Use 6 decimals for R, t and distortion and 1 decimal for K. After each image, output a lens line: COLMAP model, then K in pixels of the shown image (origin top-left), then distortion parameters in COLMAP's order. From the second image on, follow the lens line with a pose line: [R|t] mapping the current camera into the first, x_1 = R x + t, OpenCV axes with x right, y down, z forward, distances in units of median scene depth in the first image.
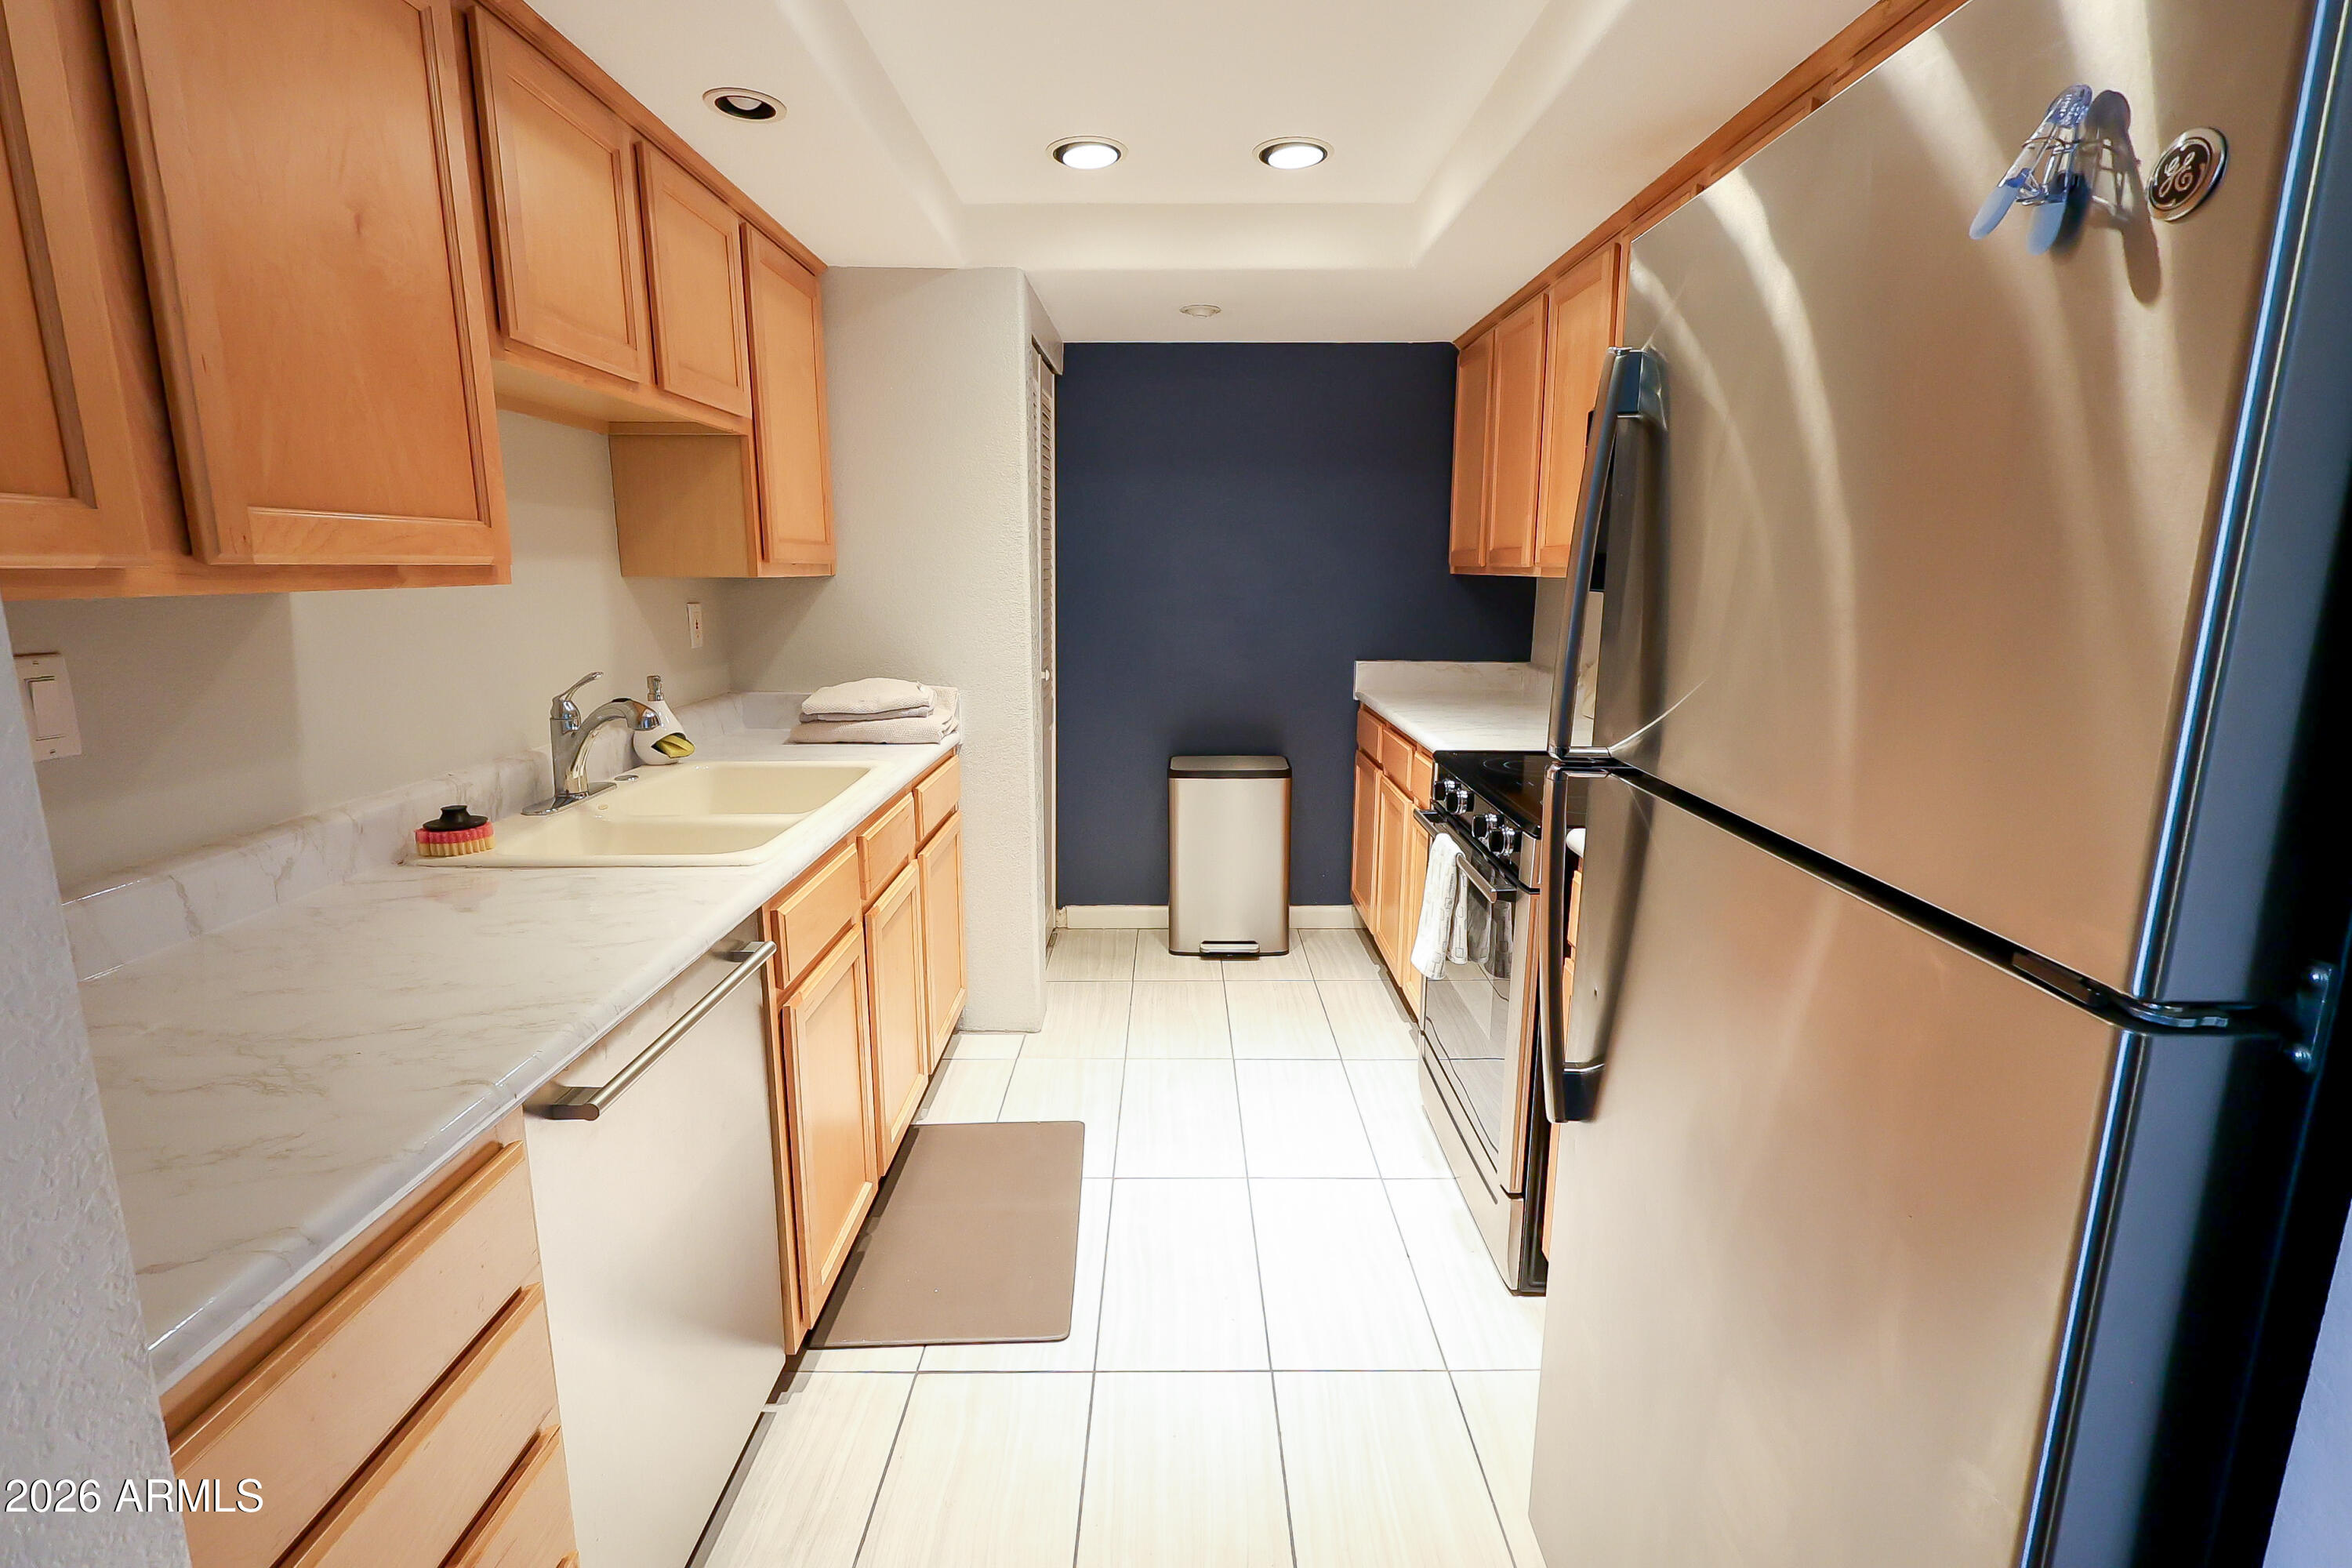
lens RADIAL K [[1081.6, 0, 1172.8], [0, 1081.6, 784.9], [0, 0, 1]] dist [-0.006908, 0.002344]
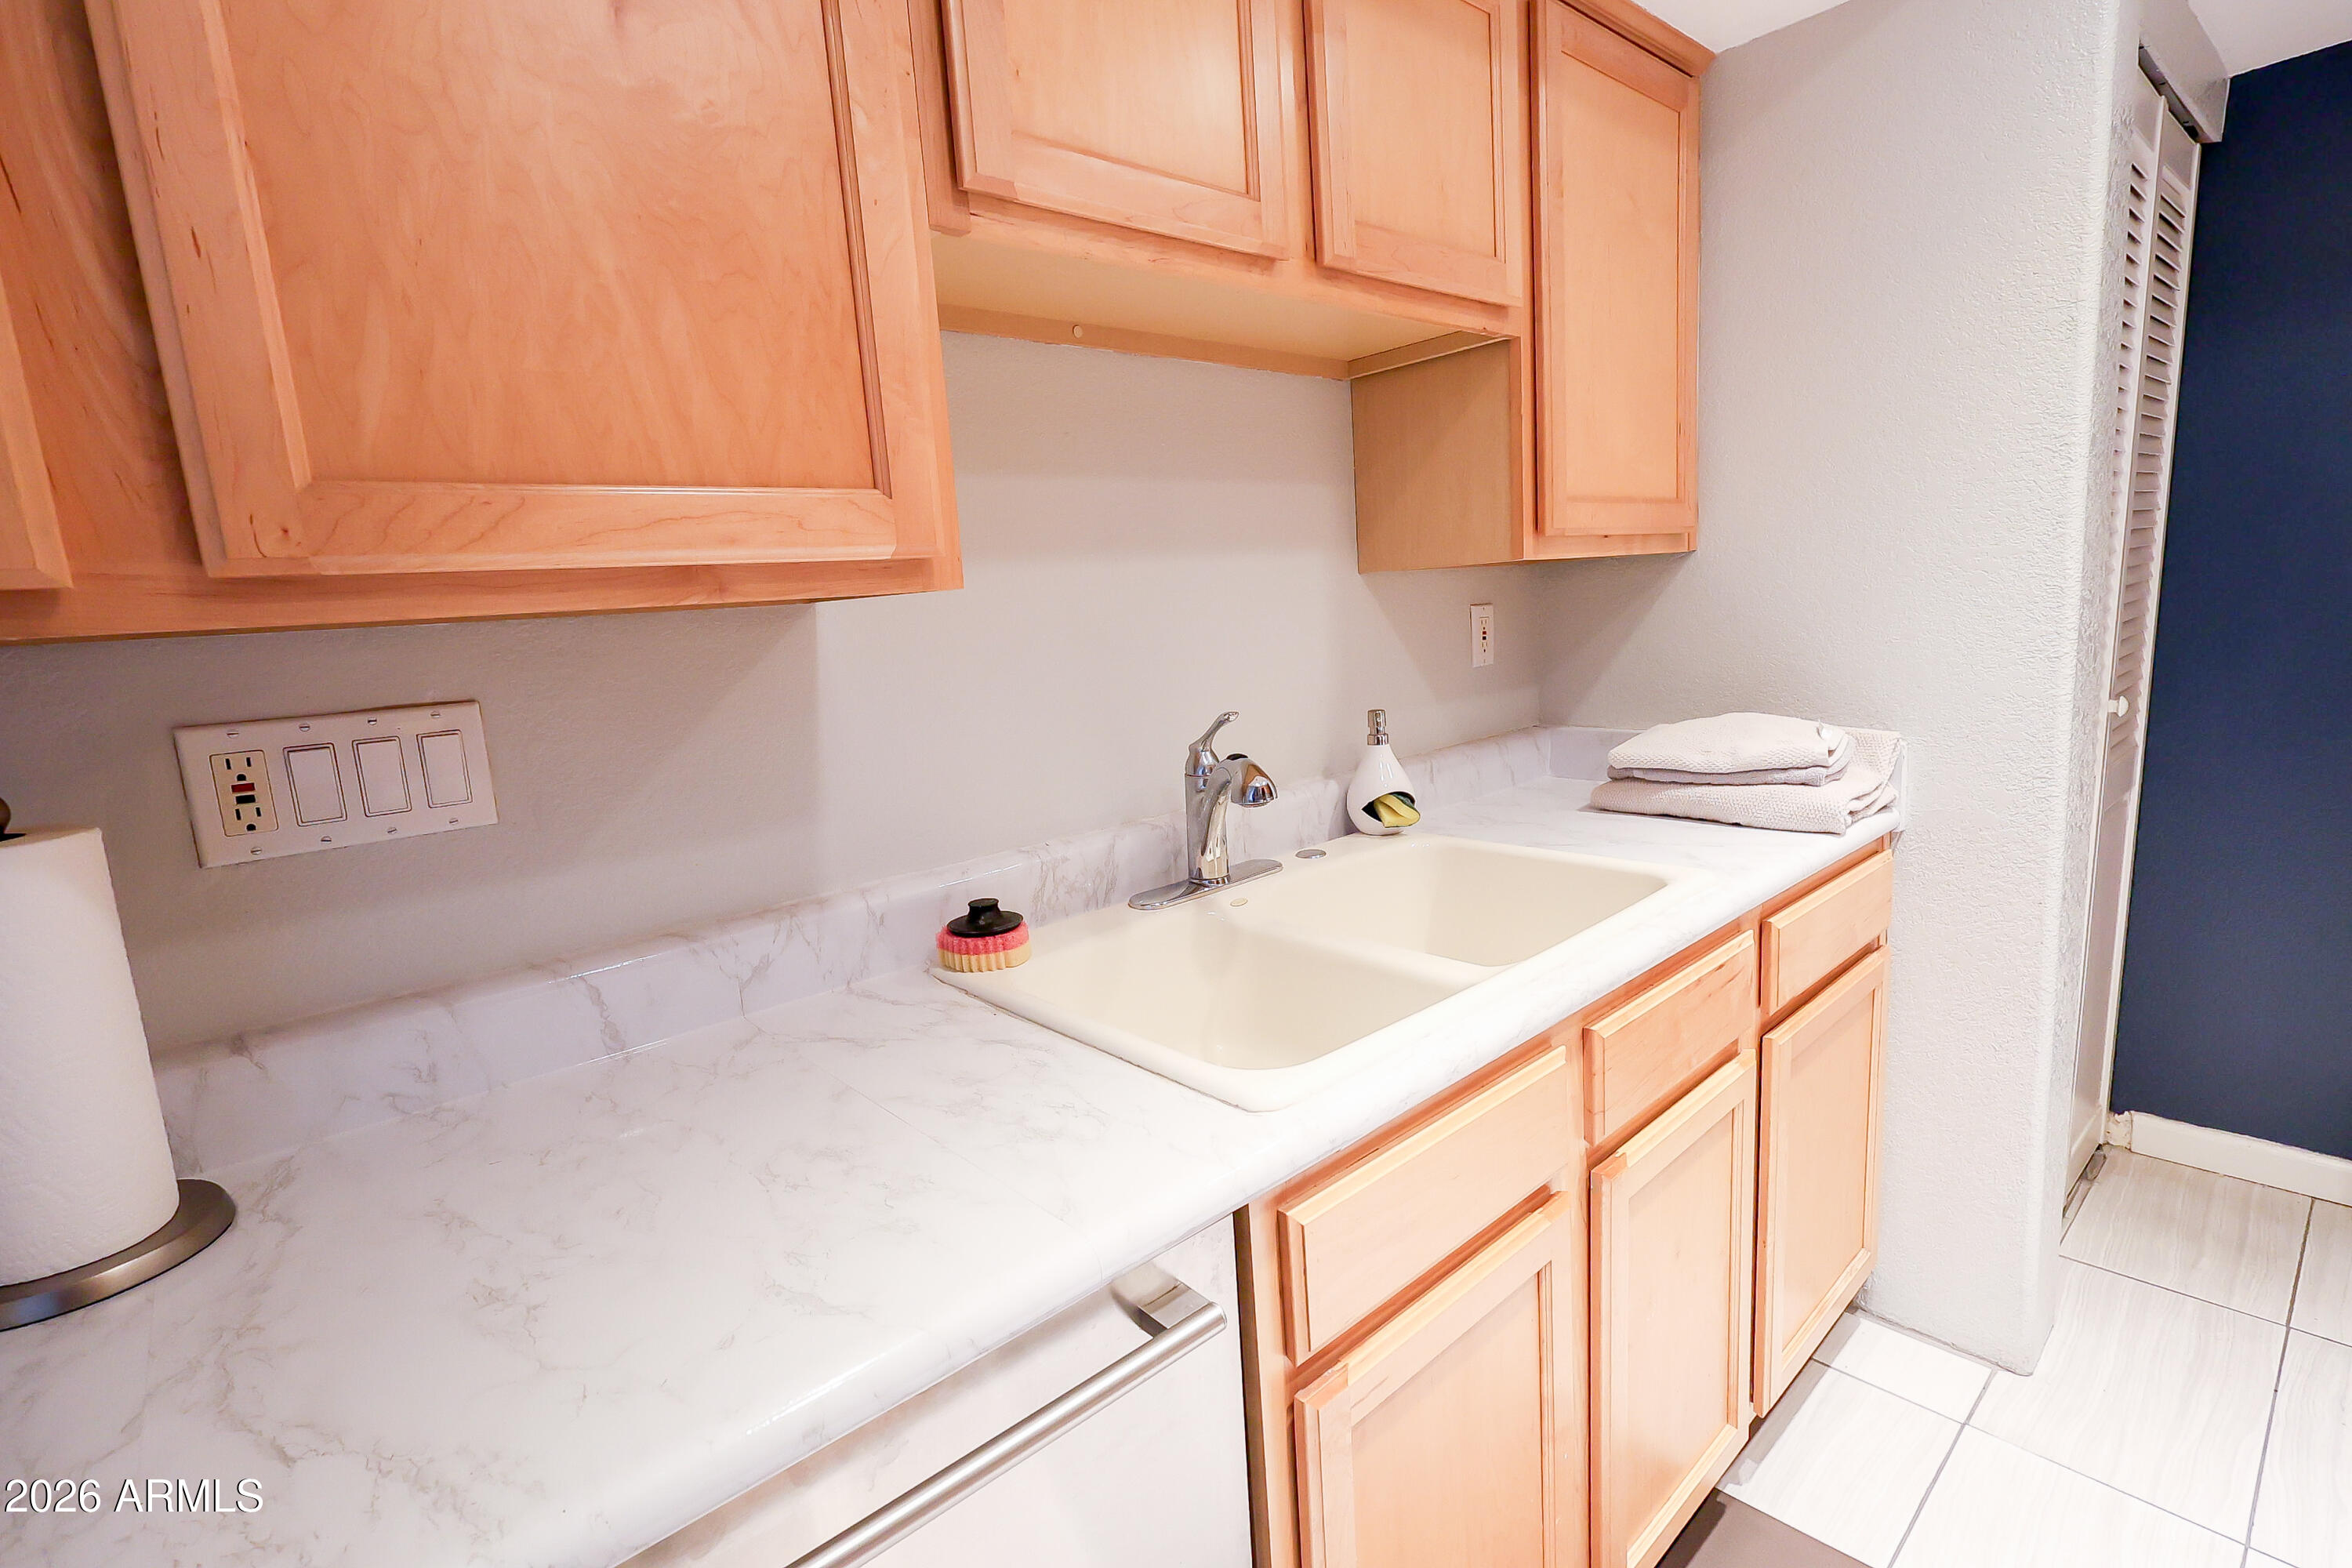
lens RADIAL K [[1081.6, 0, 1173.4], [0, 1081.6, 784.4], [0, 0, 1]] dist [-0.006908, 0.002344]
pose [[0.655051, 0.073748, -0.751977, -0.024550], [-0.077166, 0.996551, 0.030514, -0.054352], [0.751634, 0.038039, 0.658483, 0.370683]]
